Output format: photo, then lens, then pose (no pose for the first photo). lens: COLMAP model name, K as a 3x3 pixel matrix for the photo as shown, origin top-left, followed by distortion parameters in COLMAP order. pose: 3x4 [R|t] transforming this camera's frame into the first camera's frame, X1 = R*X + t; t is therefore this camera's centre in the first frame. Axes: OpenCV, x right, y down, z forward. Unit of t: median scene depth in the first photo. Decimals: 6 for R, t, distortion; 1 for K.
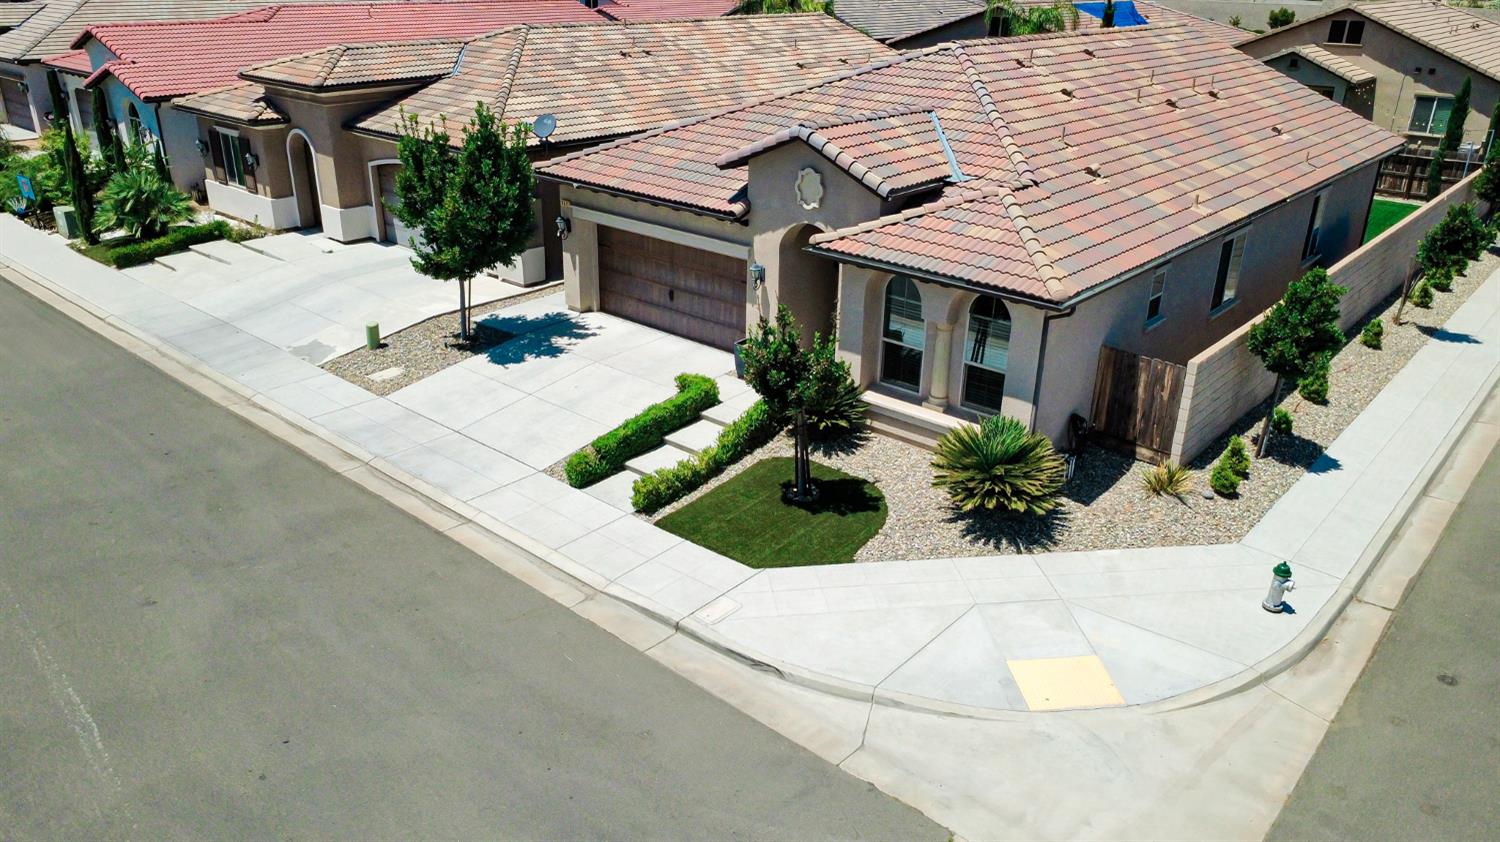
lens RADIAL K [[1128.0, 0, 768.6], [0, 1128.0, 369.8], [0, 0, 1]] dist [0.013099, -0.010406]
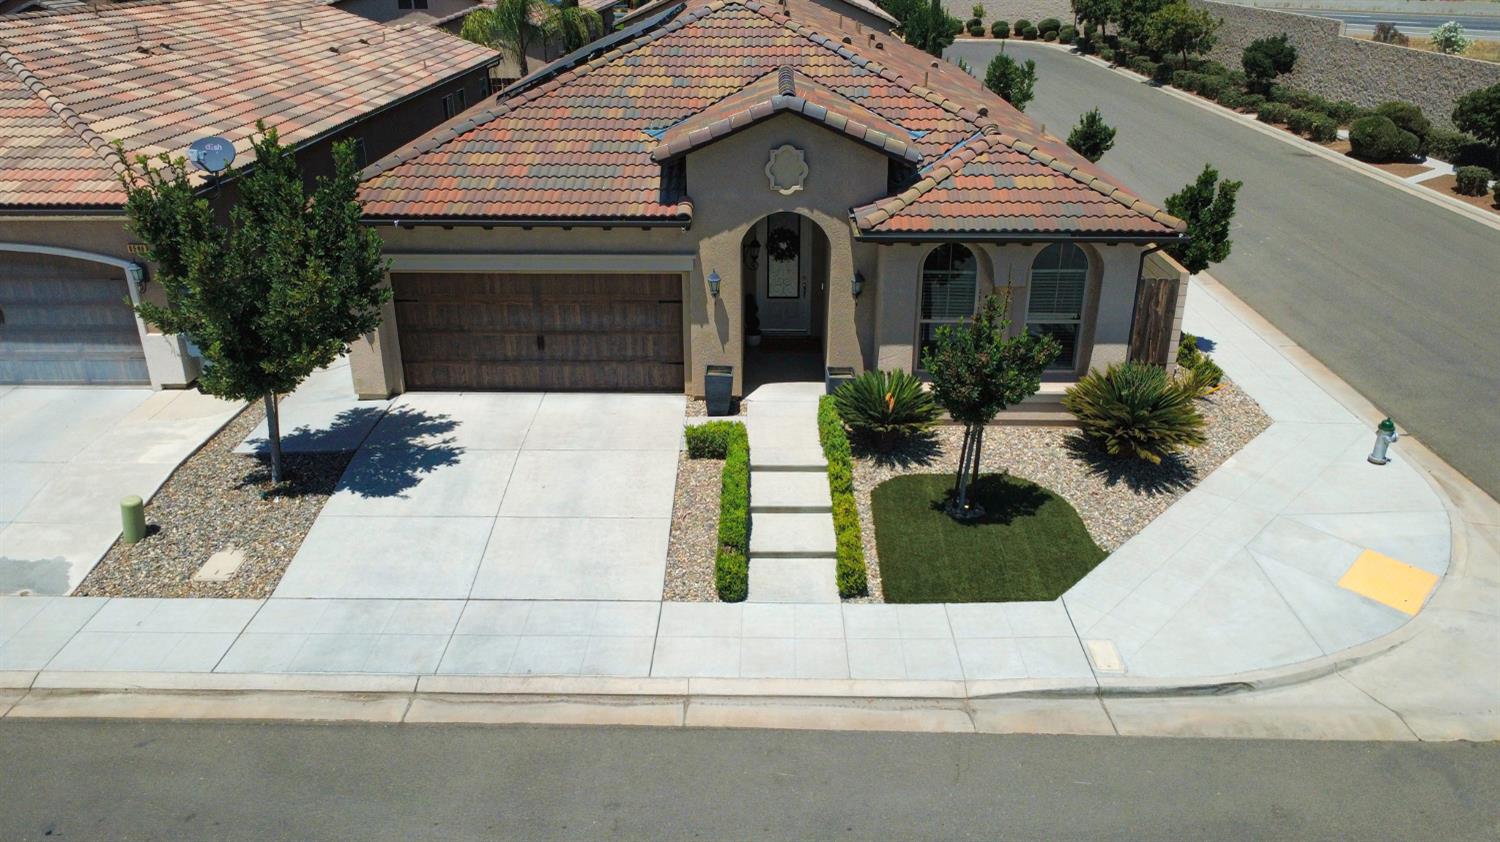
lens RADIAL K [[1128.0, 0, 778.9], [0, 1128.0, 394.9], [0, 0, 1]] dist [0.013099, -0.010406]
pose [[0.764099, -0.261219, 0.589846, -0.484053], [0.239243, 0.963891, 0.116949, -0.094620], [-0.599096, 0.051756, 0.799003, 0.328572]]
